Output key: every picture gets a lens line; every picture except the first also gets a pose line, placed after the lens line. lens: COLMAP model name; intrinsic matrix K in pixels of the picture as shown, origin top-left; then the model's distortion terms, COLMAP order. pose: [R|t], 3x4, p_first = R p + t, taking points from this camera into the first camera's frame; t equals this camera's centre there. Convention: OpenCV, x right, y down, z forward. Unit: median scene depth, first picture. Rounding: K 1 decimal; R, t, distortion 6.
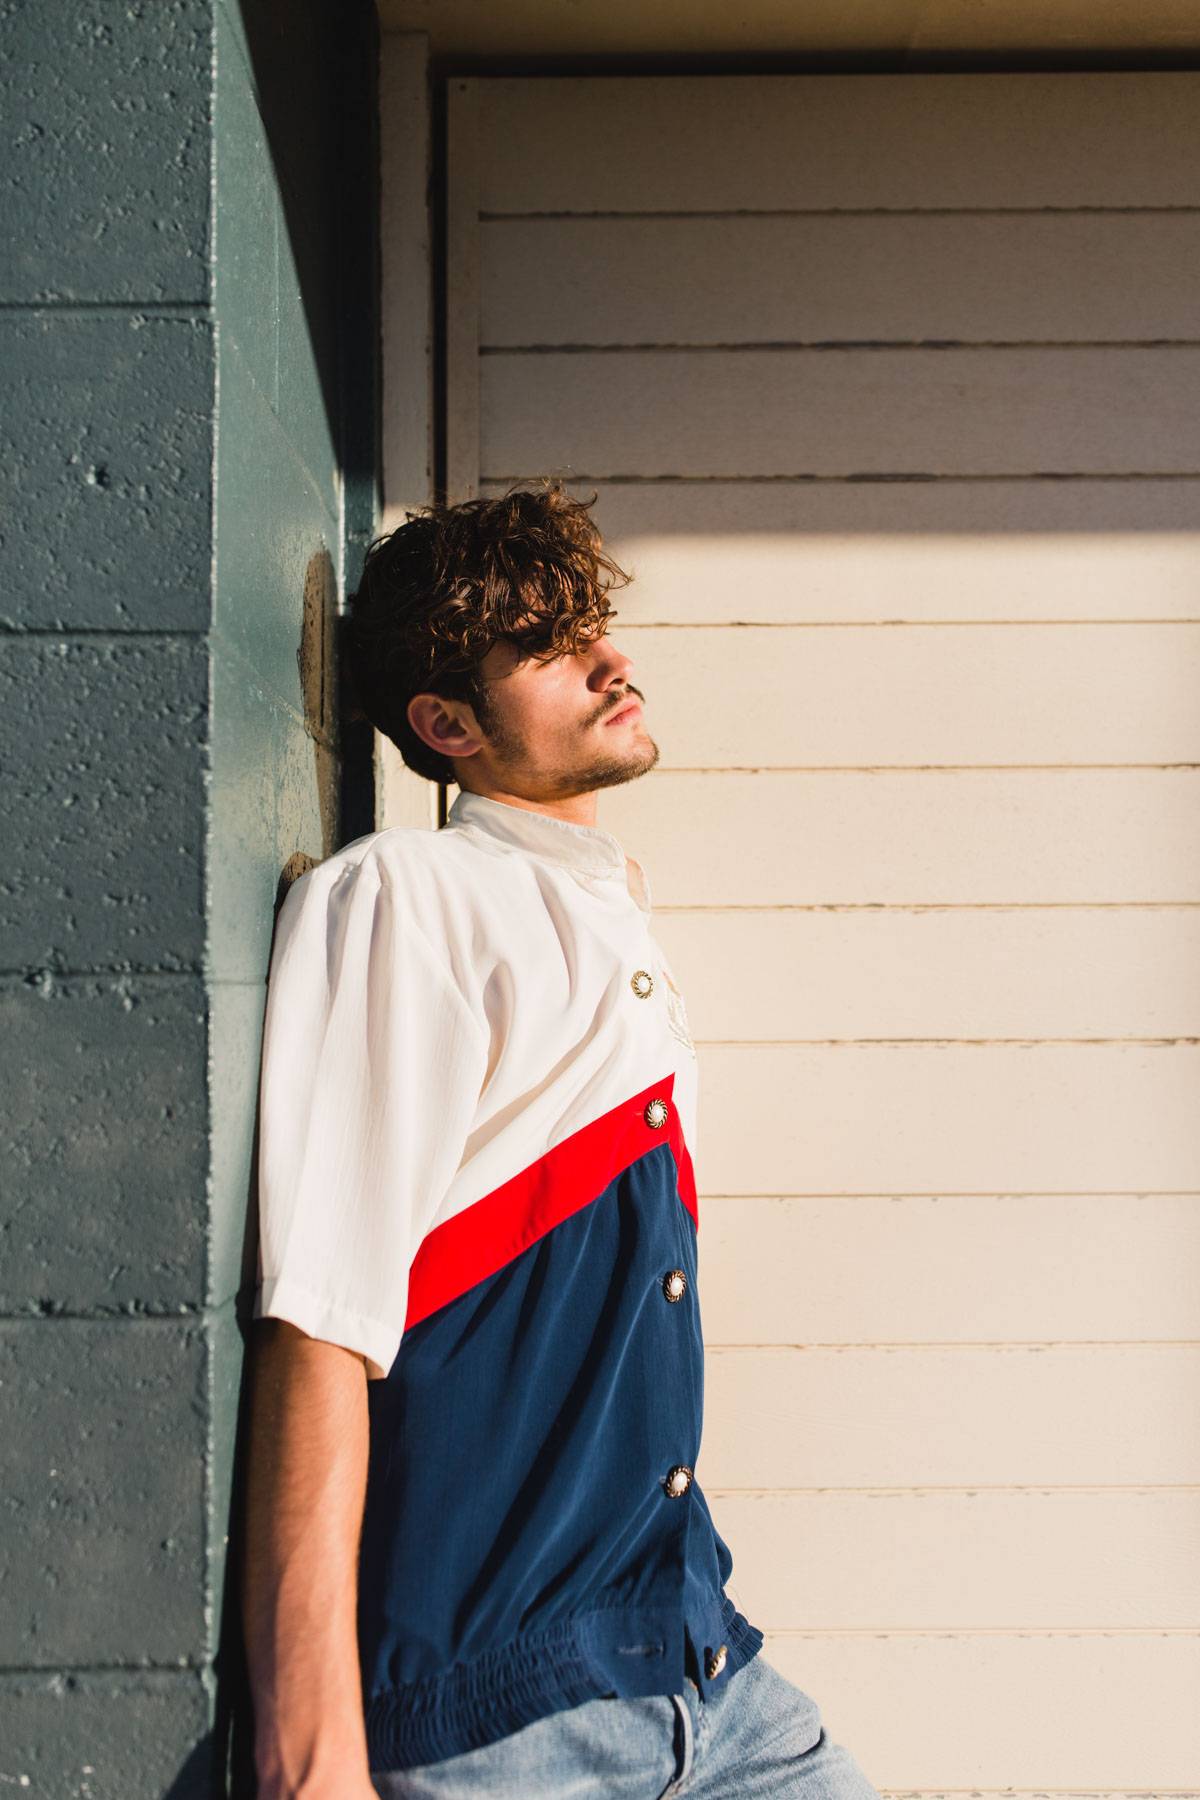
lens RADIAL K [[1697.6, 0, 598.9], [0, 1697.6, 902.1], [0, 0, 1]] dist [0.008693, 0.000000]
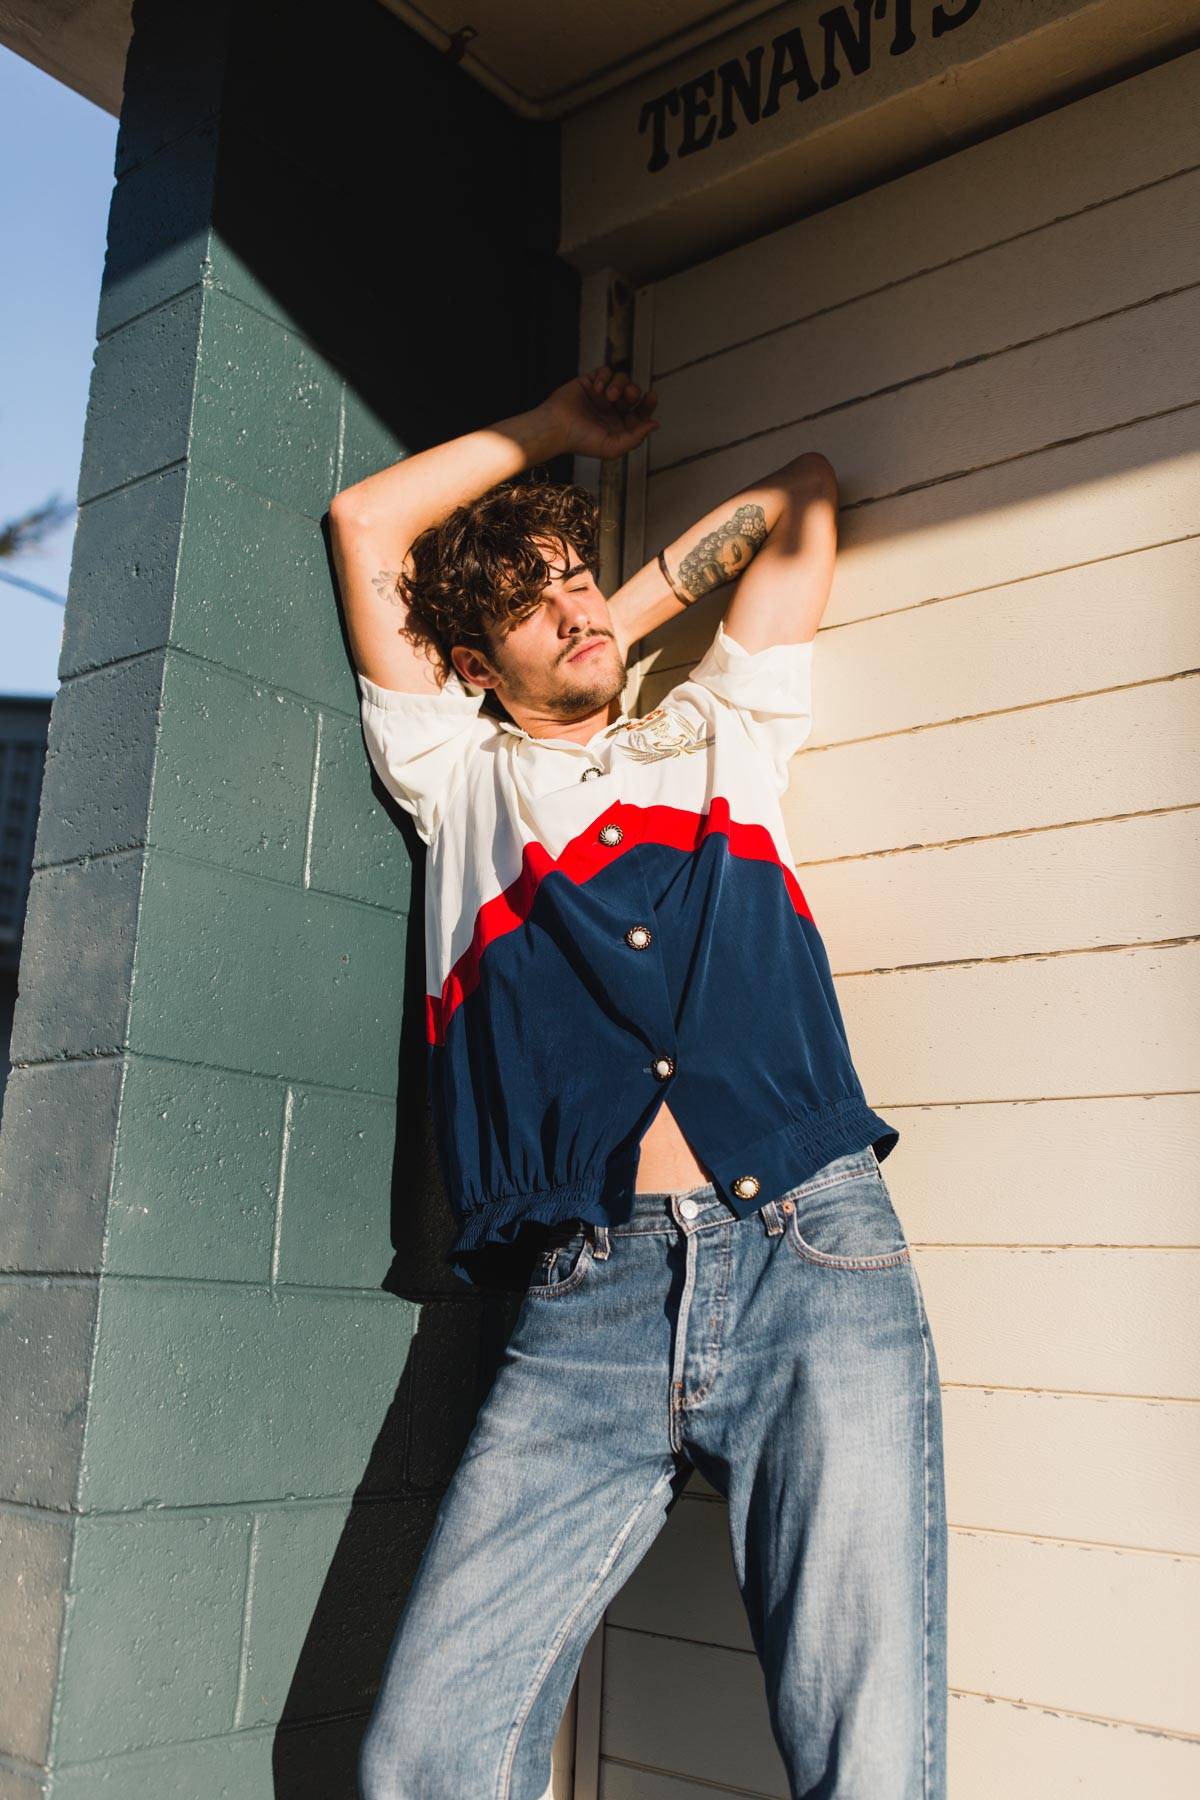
lens RADIAL K [[1697.6, 0, 597.1], [0, 1697.6, 897.5], [0, 0, 1]] dist [0.008693, 0.000000]
pose [[0.778919, -0.110650, -0.617285, 0.691388], [-0.006997, 0.982717, -0.184985, 0.244160], [0.627085, 0.148407, 0.764683, 0.028790]]
